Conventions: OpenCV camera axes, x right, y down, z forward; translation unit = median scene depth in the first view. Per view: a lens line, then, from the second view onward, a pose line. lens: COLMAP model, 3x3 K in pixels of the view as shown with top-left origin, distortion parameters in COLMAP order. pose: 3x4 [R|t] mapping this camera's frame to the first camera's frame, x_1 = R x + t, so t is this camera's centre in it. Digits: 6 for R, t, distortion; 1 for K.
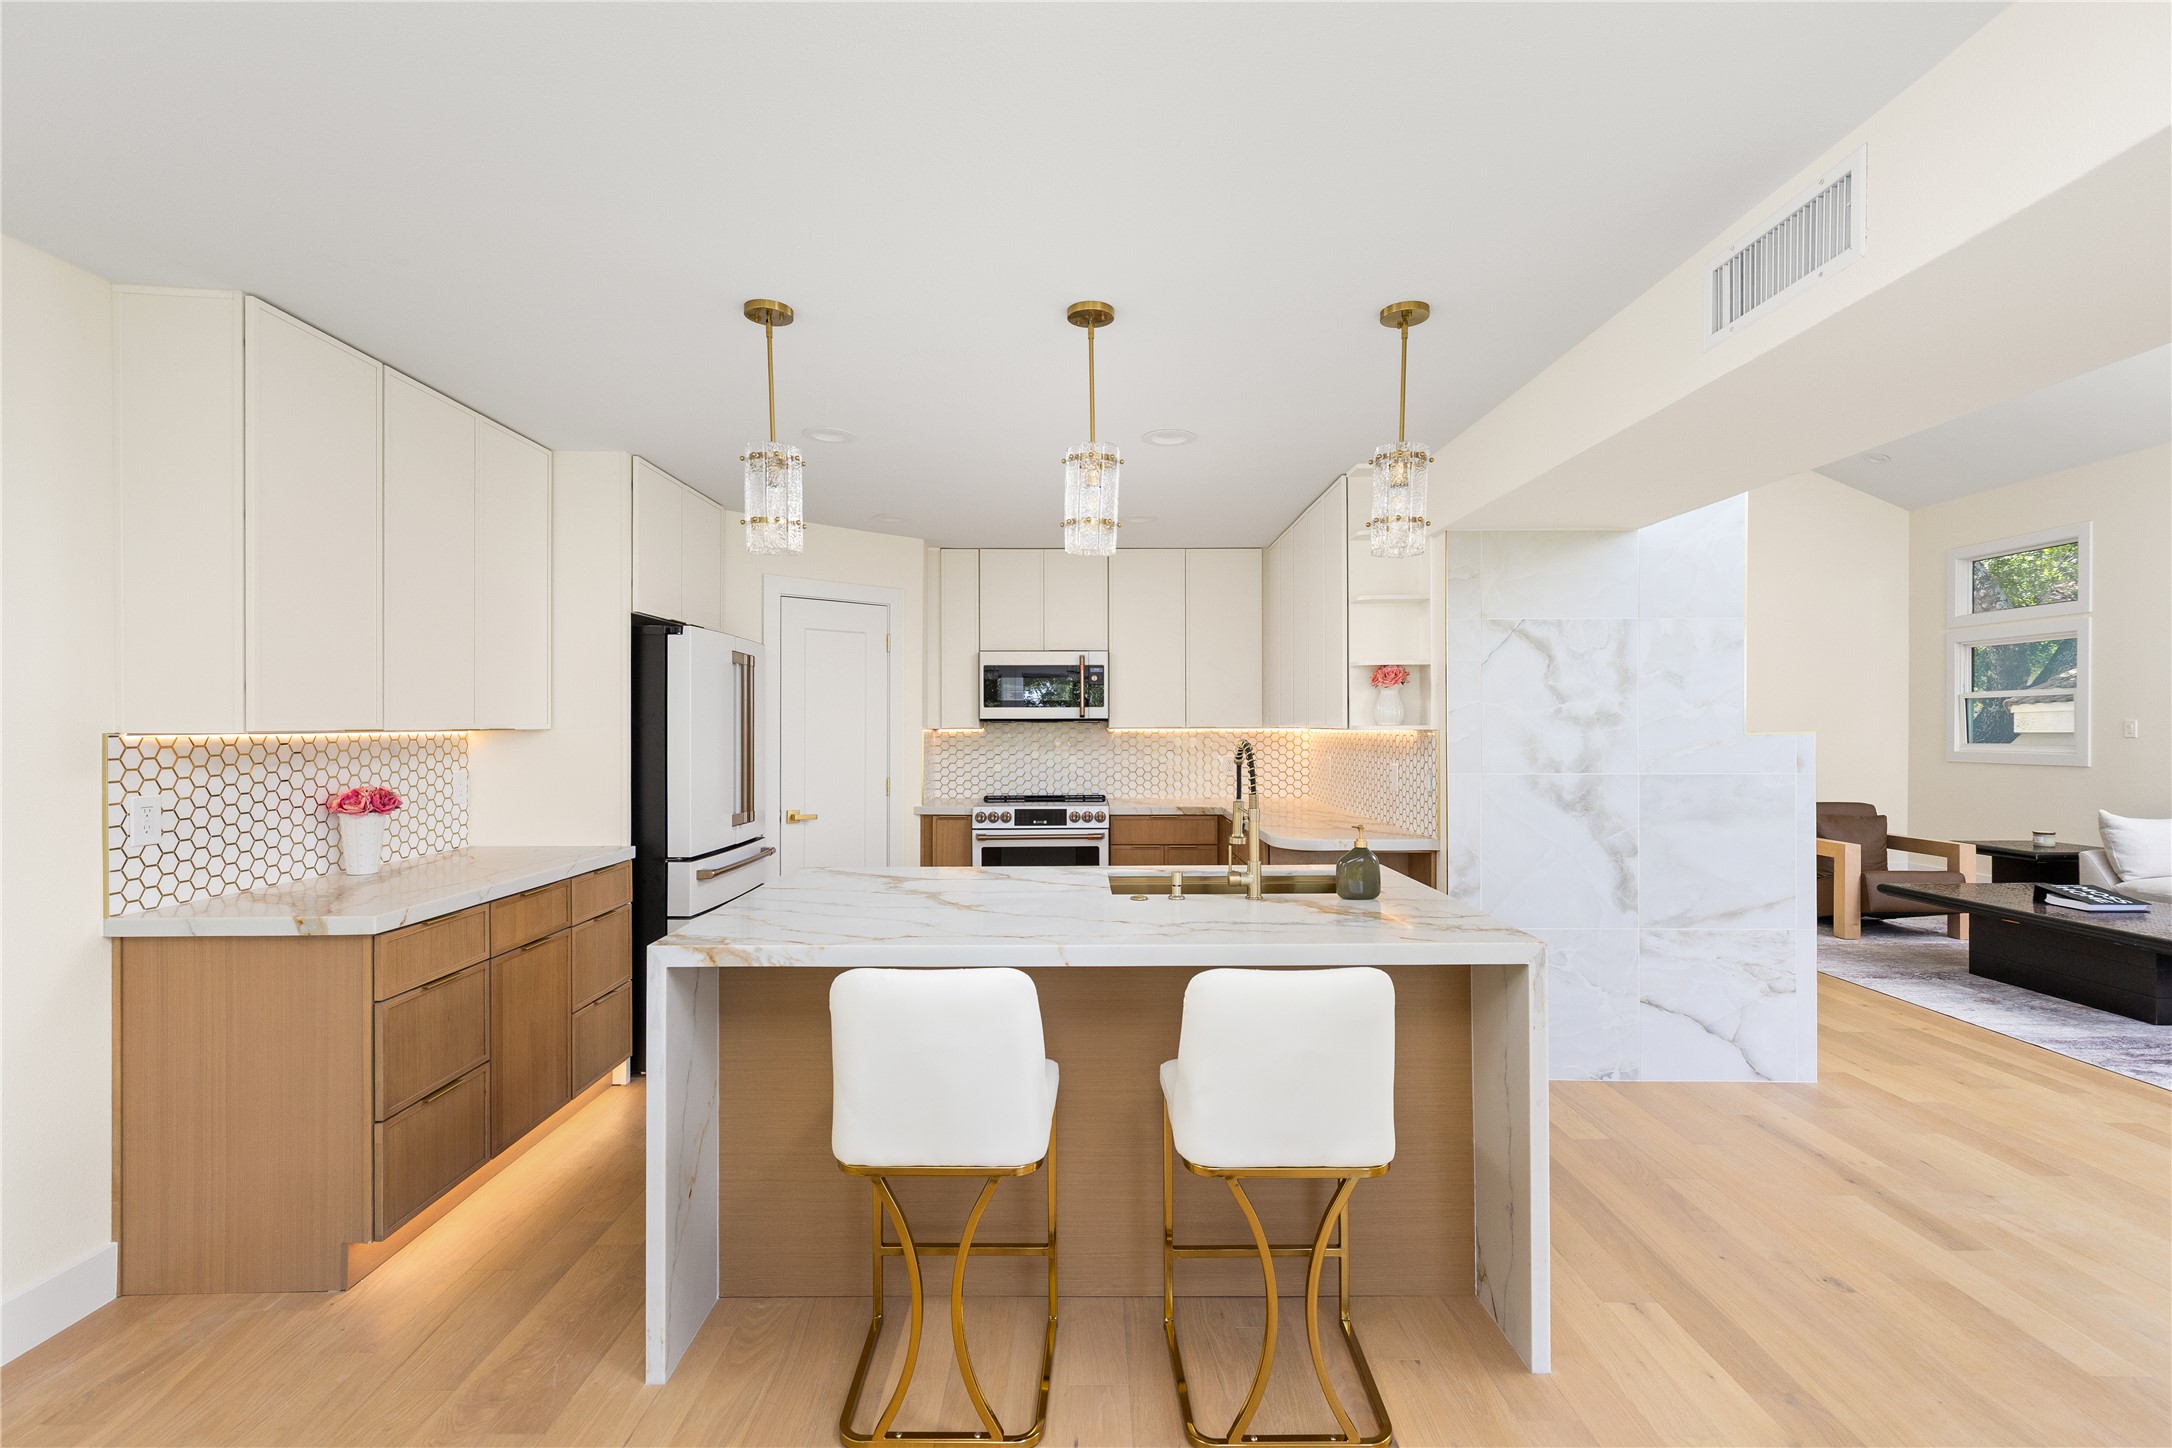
lens RADIAL K [[981.9, 0, 1092.0], [0, 981.9, 722.4], [0, 0, 1]] dist [0.009087, -0.002096]
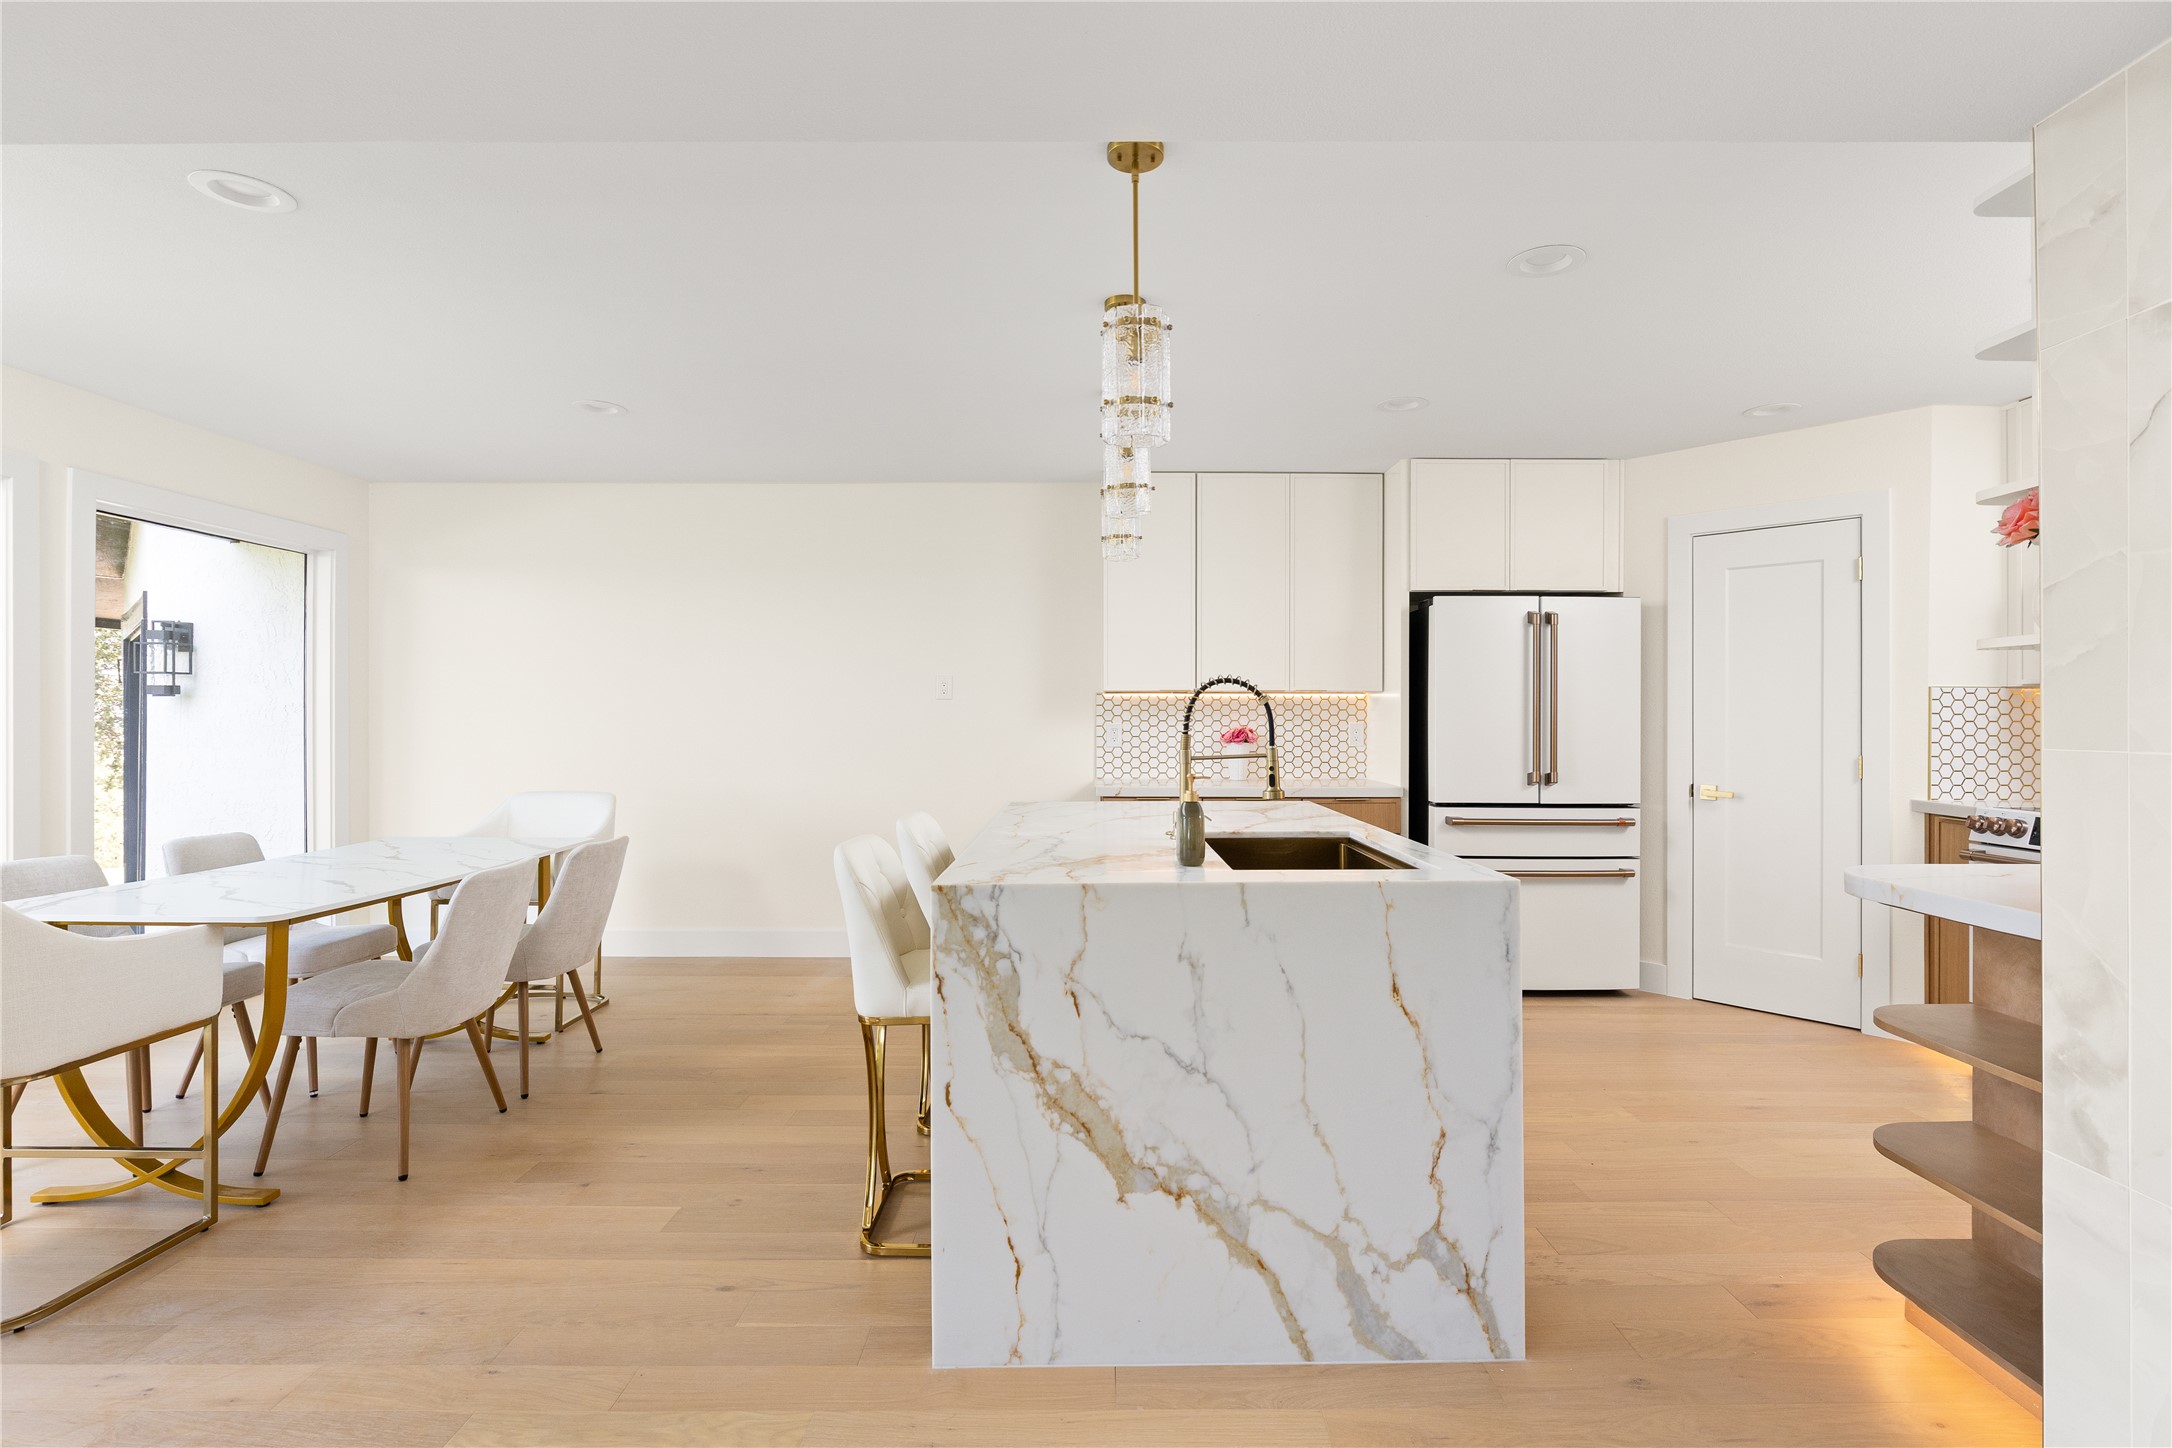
lens RADIAL K [[1022.2, 0, 1115.5], [0, 1022.2, 710.0], [0, 0, 1]] dist [-0.006208, 0.001822]
pose [[0.011997, -0.006428, -0.999907, 0.532977], [0.001161, 0.999979, -0.006415, 0.027229], [0.999927, -0.001084, 0.012004, 0.440655]]
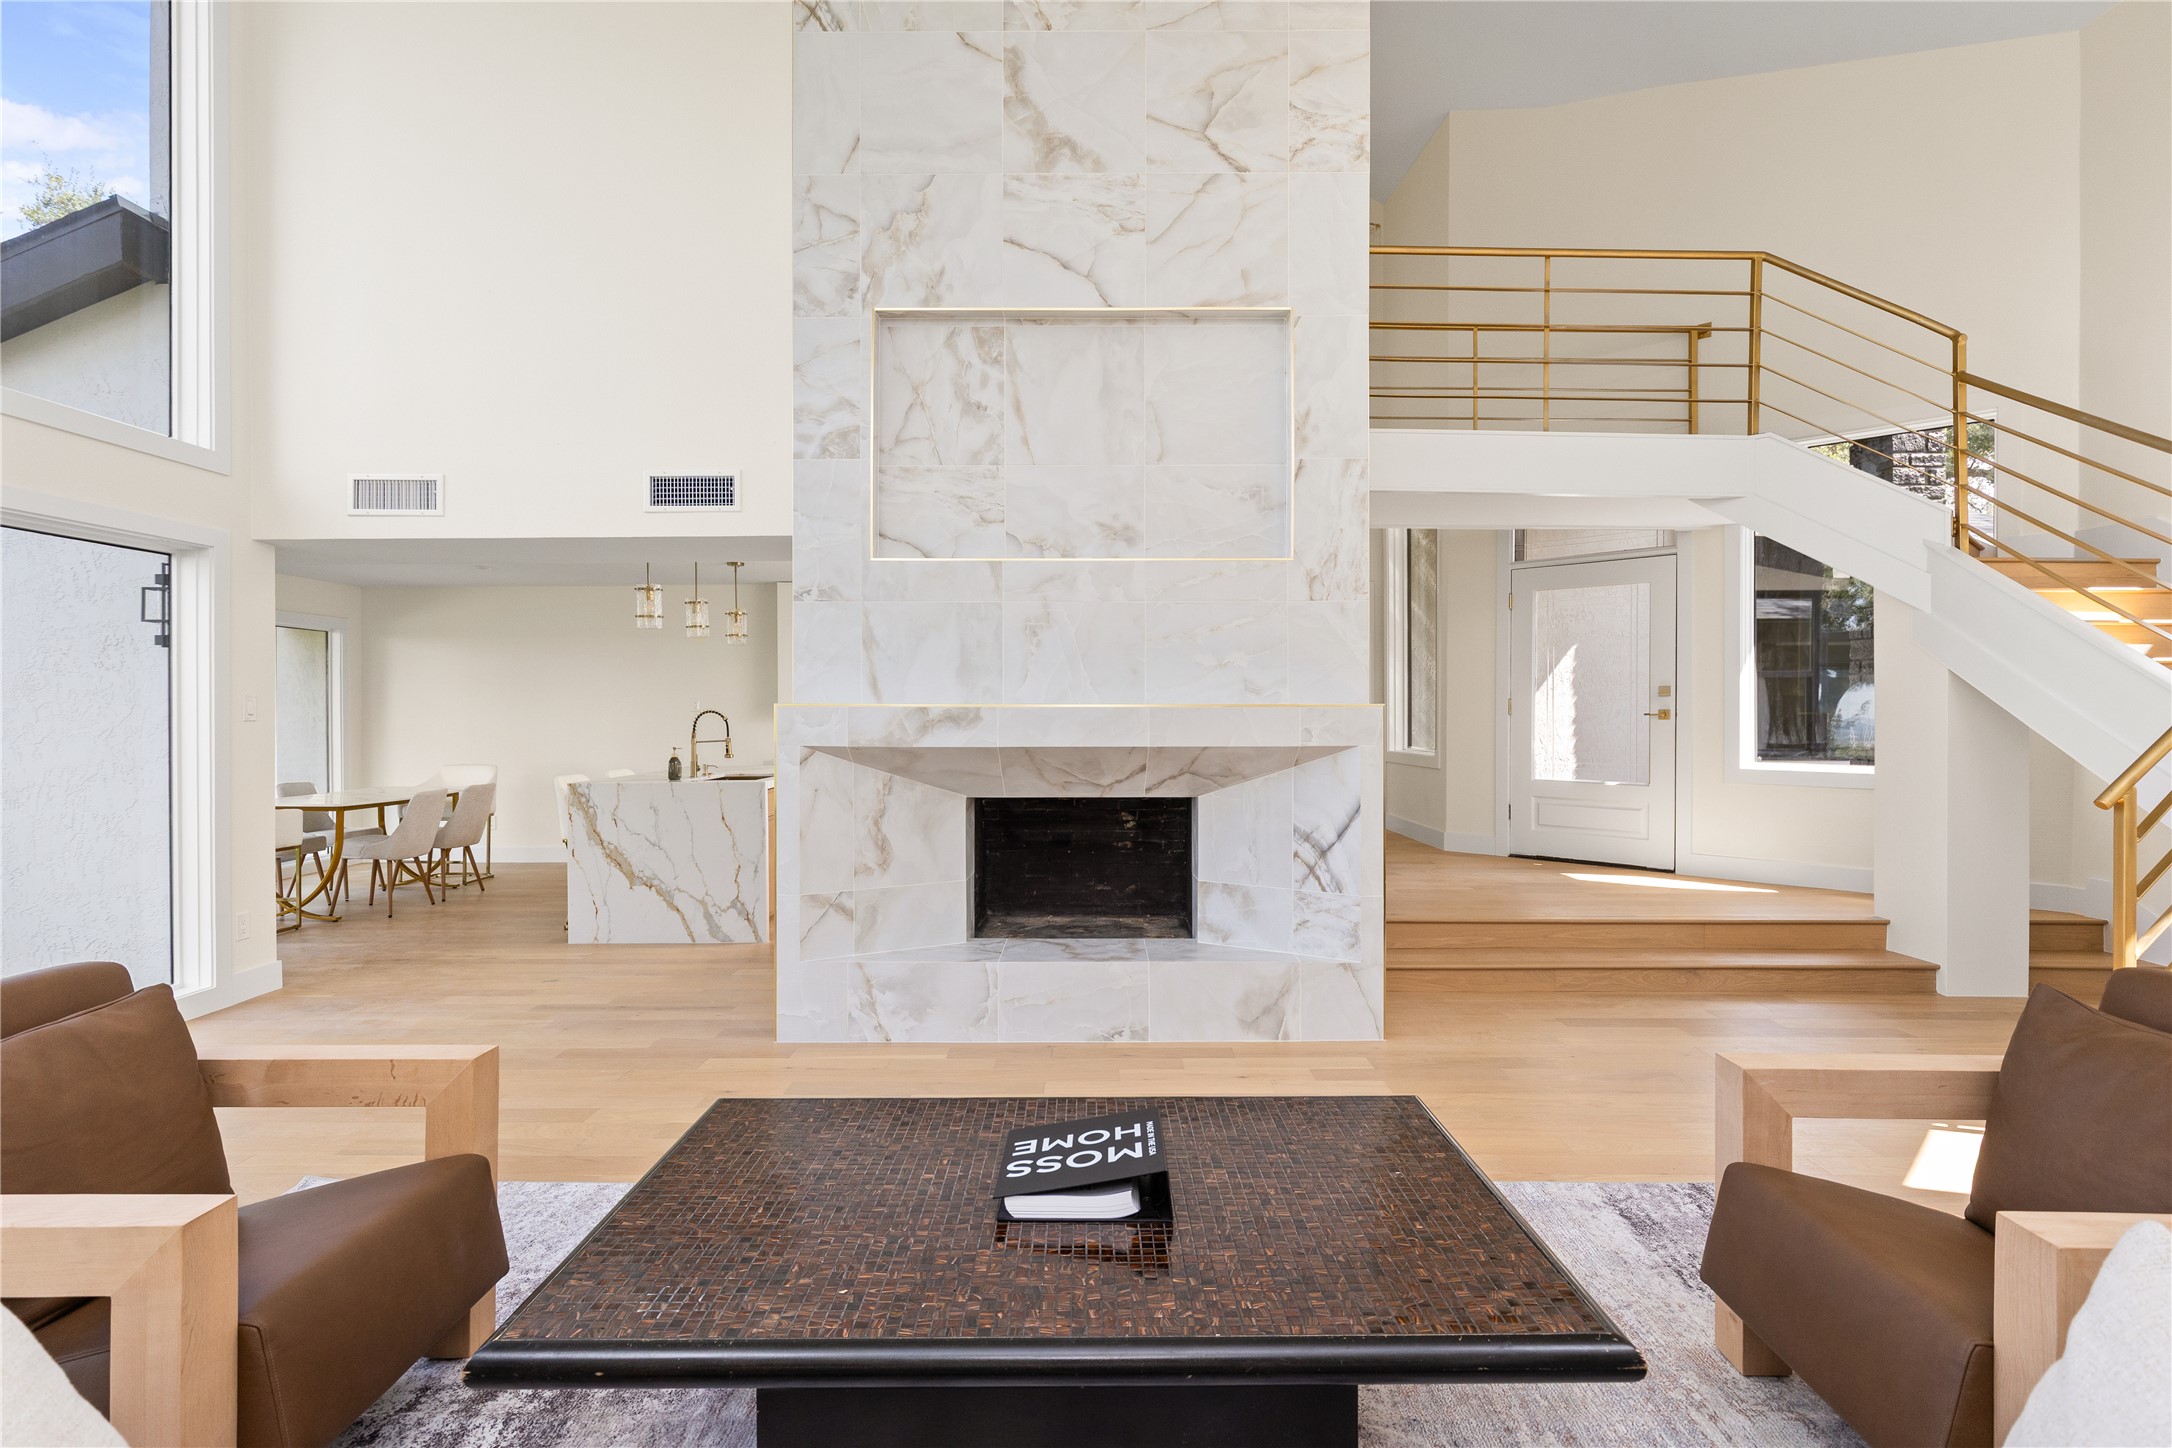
lens RADIAL K [[1079.2, 0, 1089.7], [0, 1079.2, 713.6], [0, 0, 1]] dist [-0.001769, -0.002089]
pose [[-0.001413, 0.003327, -0.999993, 1.295036], [0.006088, 0.999976, 0.003318, 0.012737], [0.999980, -0.006083, -0.001434, 0.924586]]
